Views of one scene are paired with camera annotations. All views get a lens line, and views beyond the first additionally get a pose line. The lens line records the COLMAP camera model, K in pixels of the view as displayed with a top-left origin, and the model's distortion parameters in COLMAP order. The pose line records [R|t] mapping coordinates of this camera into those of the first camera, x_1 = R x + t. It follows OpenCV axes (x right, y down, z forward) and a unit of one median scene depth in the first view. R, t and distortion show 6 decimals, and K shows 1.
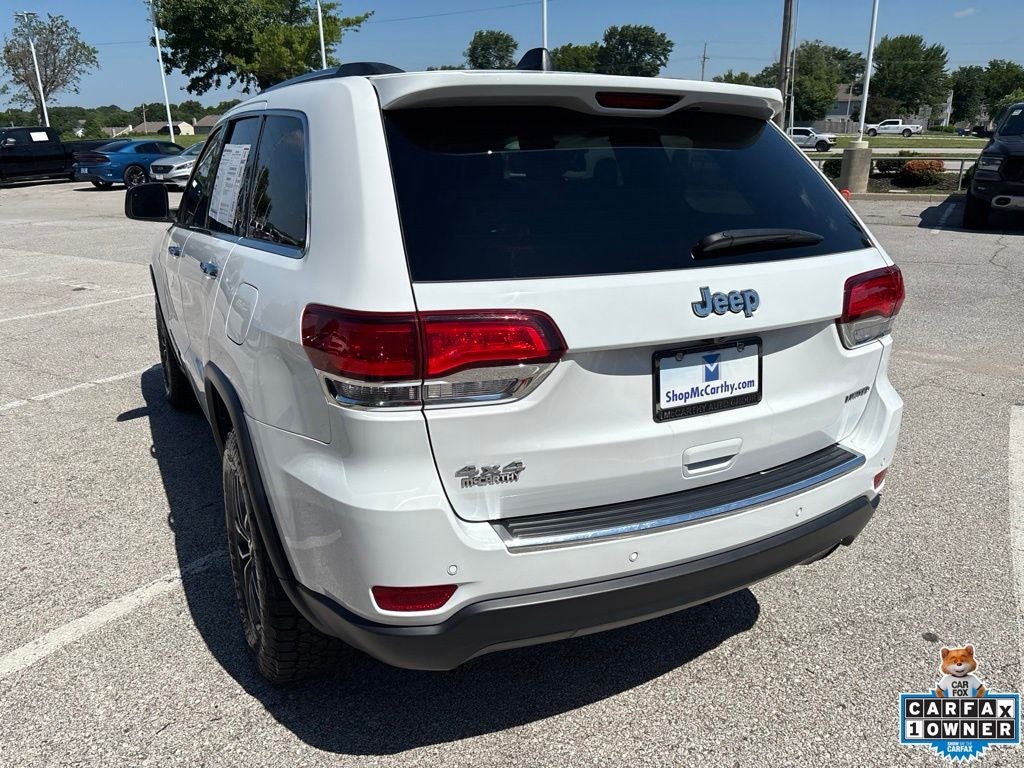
lens RADIAL K [[777.3, 0, 509.1], [0, 777.3, 390.8], [0, 0, 1]] dist [0.048007, -0.056937]
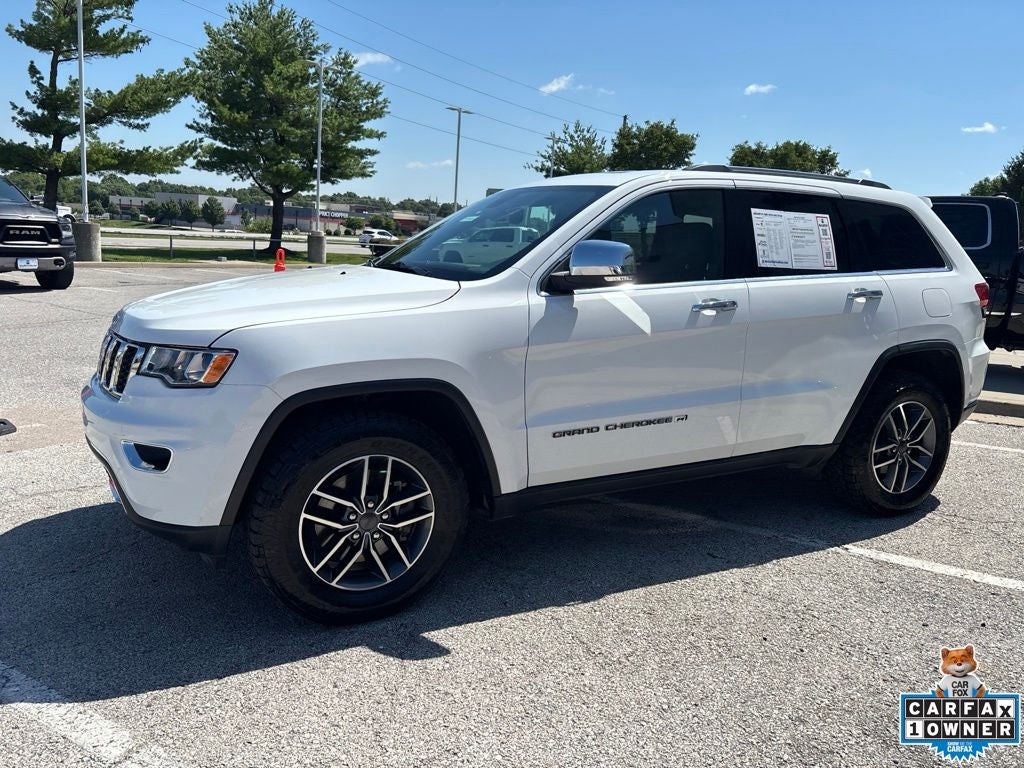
lens RADIAL K [[777.3, 0, 509.7], [0, 777.3, 371.8], [0, 0, 1]] dist [0.048007, -0.056937]
pose [[-0.007775, -0.160709, 0.986971, -2.233952], [0.259093, 0.952972, 0.157214, -0.505294], [-0.965821, 0.256939, 0.034229, 1.935209]]
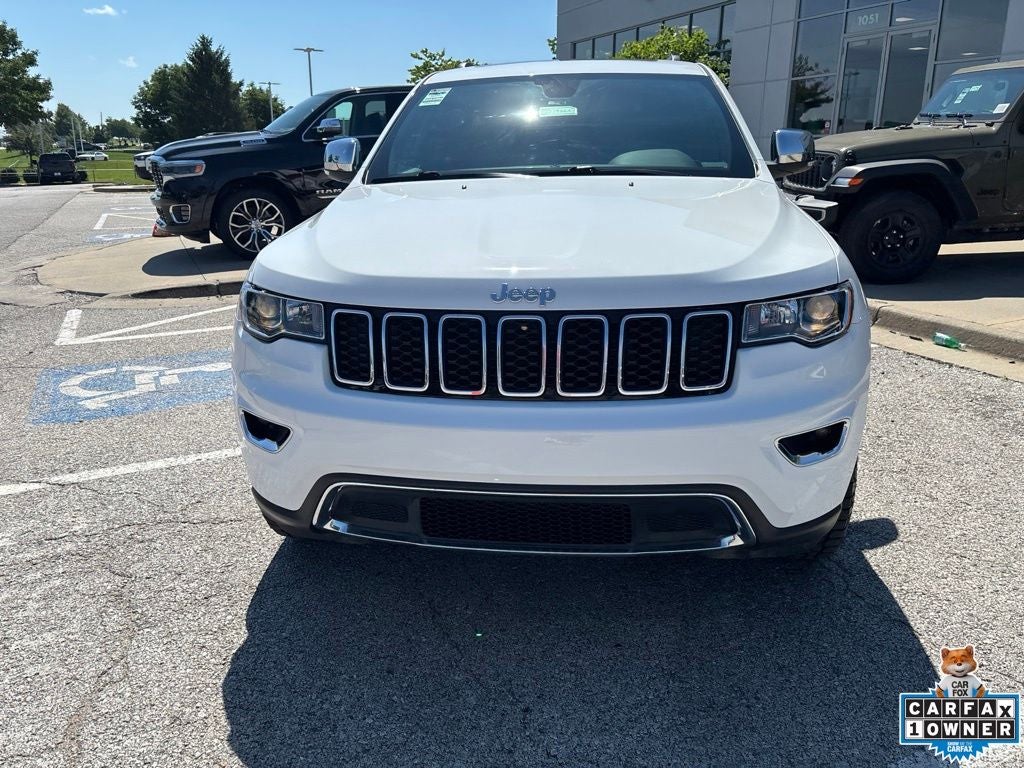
lens RADIAL K [[777.3, 0, 507.5], [0, 777.3, 375.9], [0, 0, 1]] dist [0.048007, -0.056937]
pose [[-0.828439, -0.144033, 0.541242, -1.240832], [0.184905, 0.841849, 0.507050, -0.930726], [-0.528677, 0.520139, -0.670788, 3.310378]]
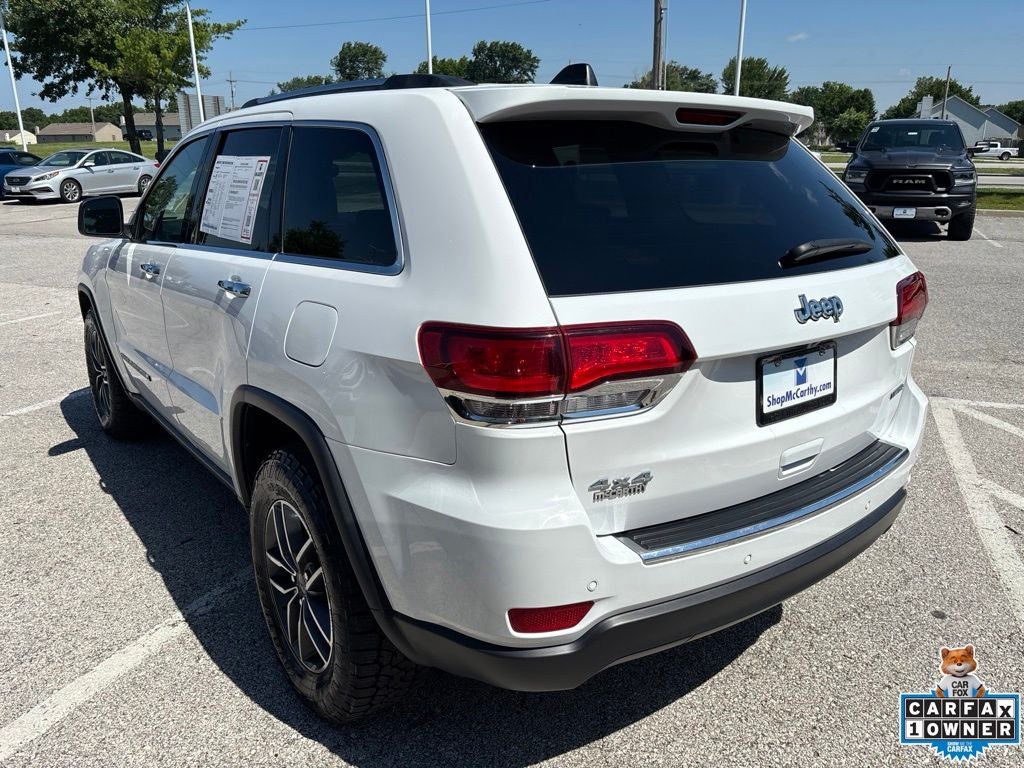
lens RADIAL K [[777.3, 0, 512.6], [0, 777.3, 383.3], [0, 0, 1]] dist [0.048007, -0.056937]
pose [[0.986848, -0.040262, 0.156560, -0.236879], [0.043848, 0.998847, -0.019520, -0.008884], [-0.155593, 0.026128, 0.987476, 0.024885]]
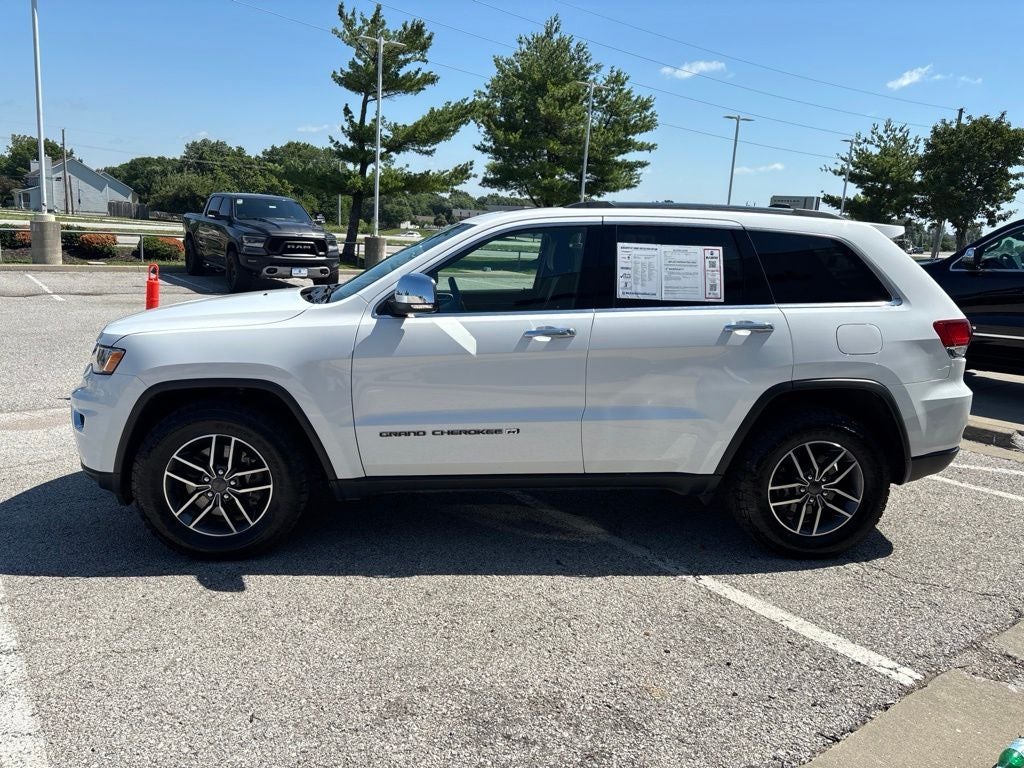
lens RADIAL K [[777.3, 0, 511.0], [0, 777.3, 368.4], [0, 0, 1]] dist [0.048007, -0.056937]
pose [[0.377300, -0.135411, 0.916138, -2.286797], [0.234945, 0.970884, 0.046744, -0.301651], [-0.895793, 0.197606, 0.398129, 0.962247]]
